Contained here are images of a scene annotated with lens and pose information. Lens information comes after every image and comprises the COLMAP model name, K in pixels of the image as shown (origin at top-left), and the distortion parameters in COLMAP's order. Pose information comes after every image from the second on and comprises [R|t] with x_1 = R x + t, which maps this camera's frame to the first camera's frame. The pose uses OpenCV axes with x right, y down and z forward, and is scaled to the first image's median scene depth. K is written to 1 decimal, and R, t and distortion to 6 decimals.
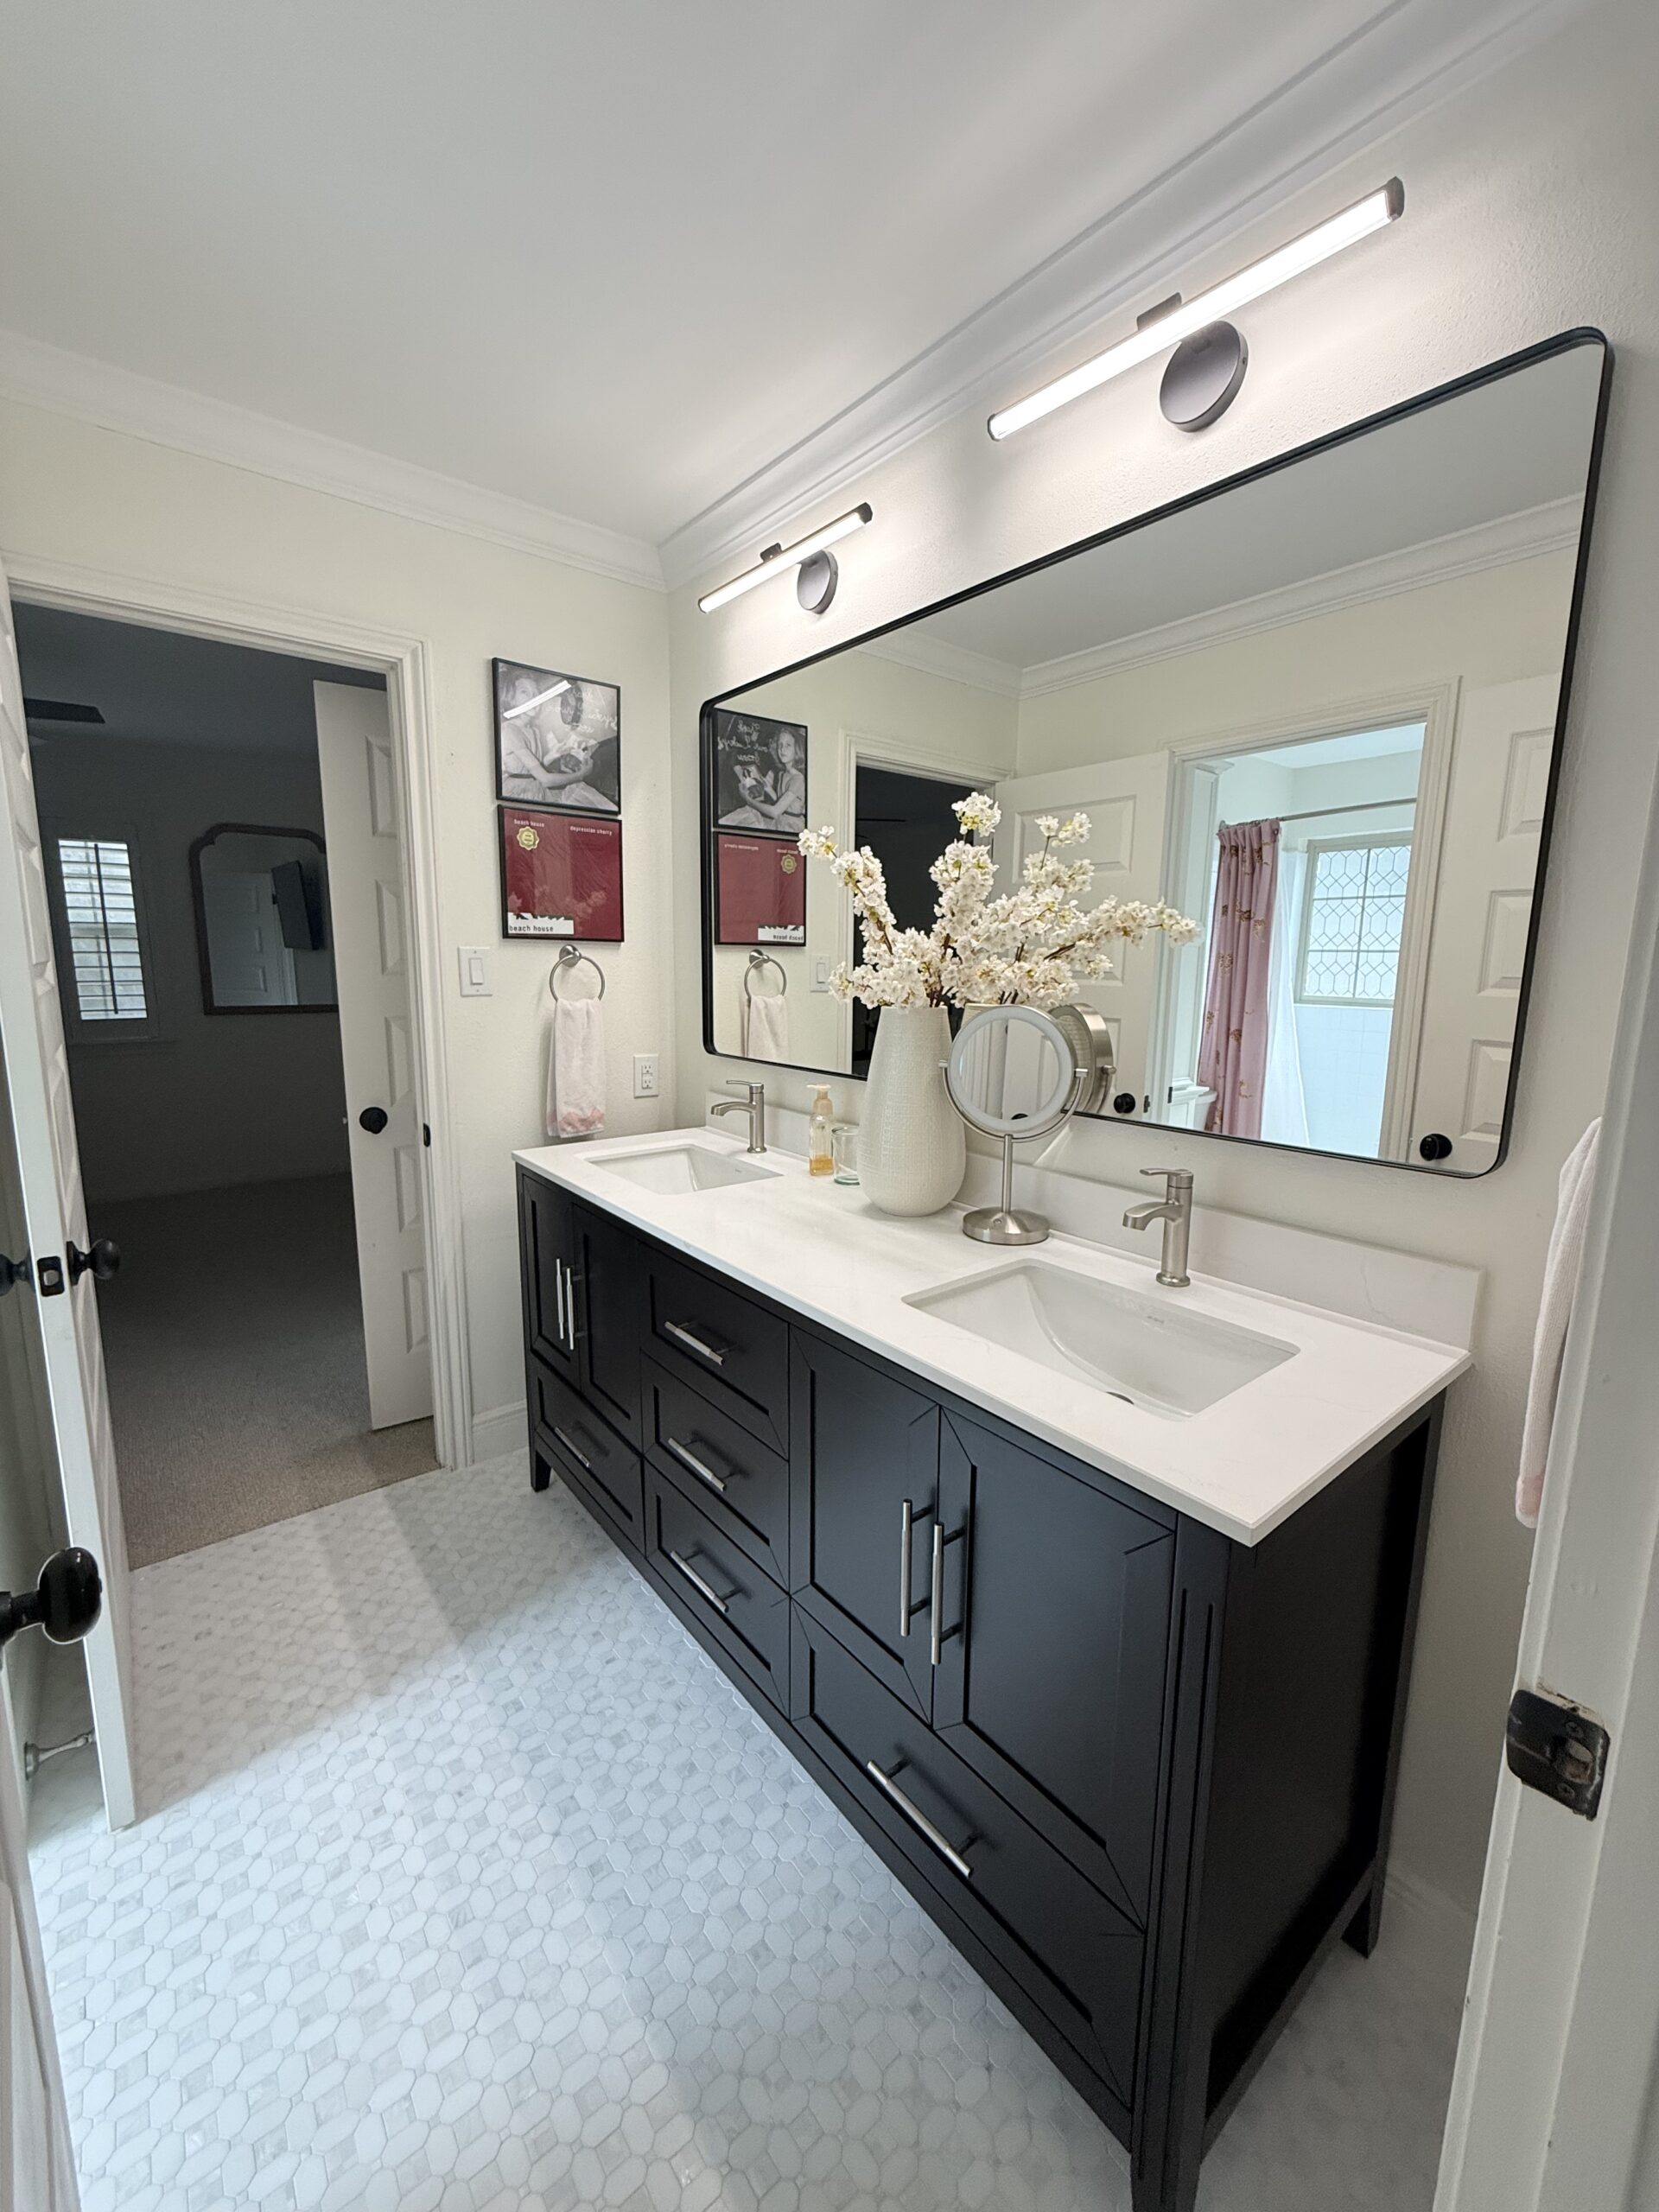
lens RADIAL K [[881.6, 0, 827.4], [0, 881.6, 1104.5], [0, 0, 1]] dist [-0.000235, 0.000200]
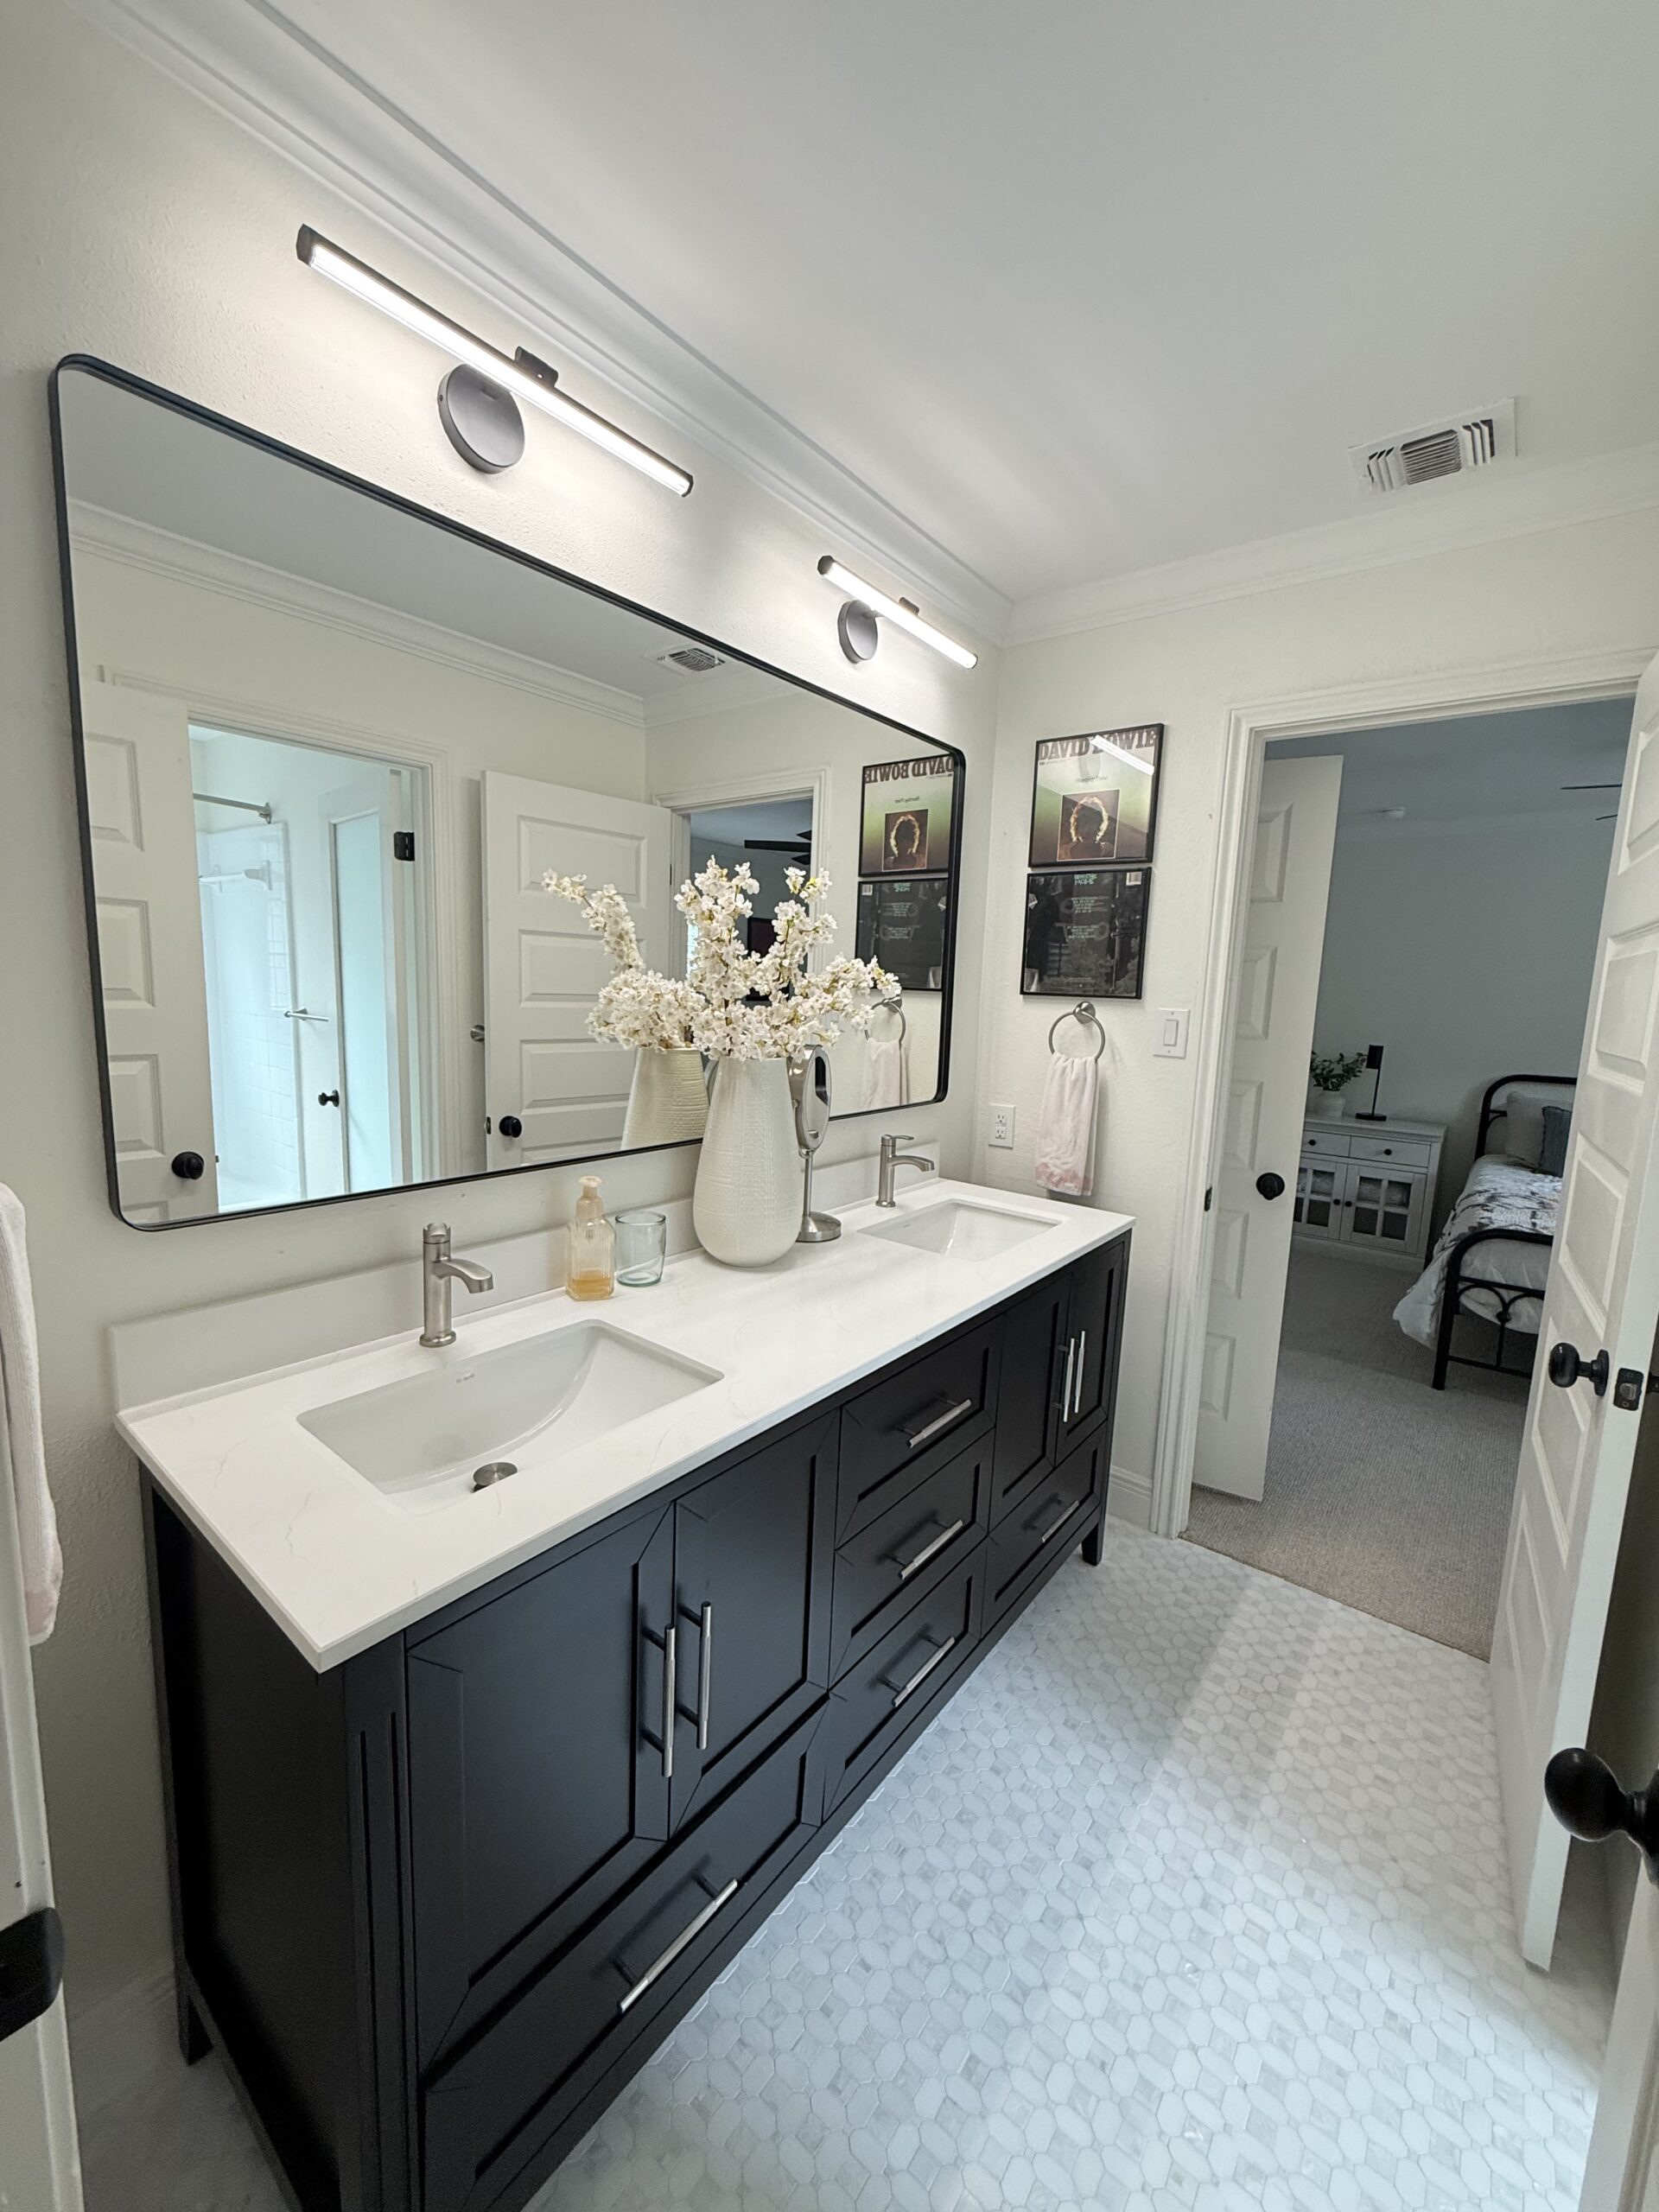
lens RADIAL K [[881.6, 0, 825.7], [0, 881.6, 1104.0], [0, 0, 1]] dist [-0.000235, 0.000200]
pose [[-0.226948, -0.151625, 0.962032, -0.957937], [0.112257, 0.977150, 0.180489, -0.246139], [-0.967416, 0.148957, -0.204741, 1.220484]]
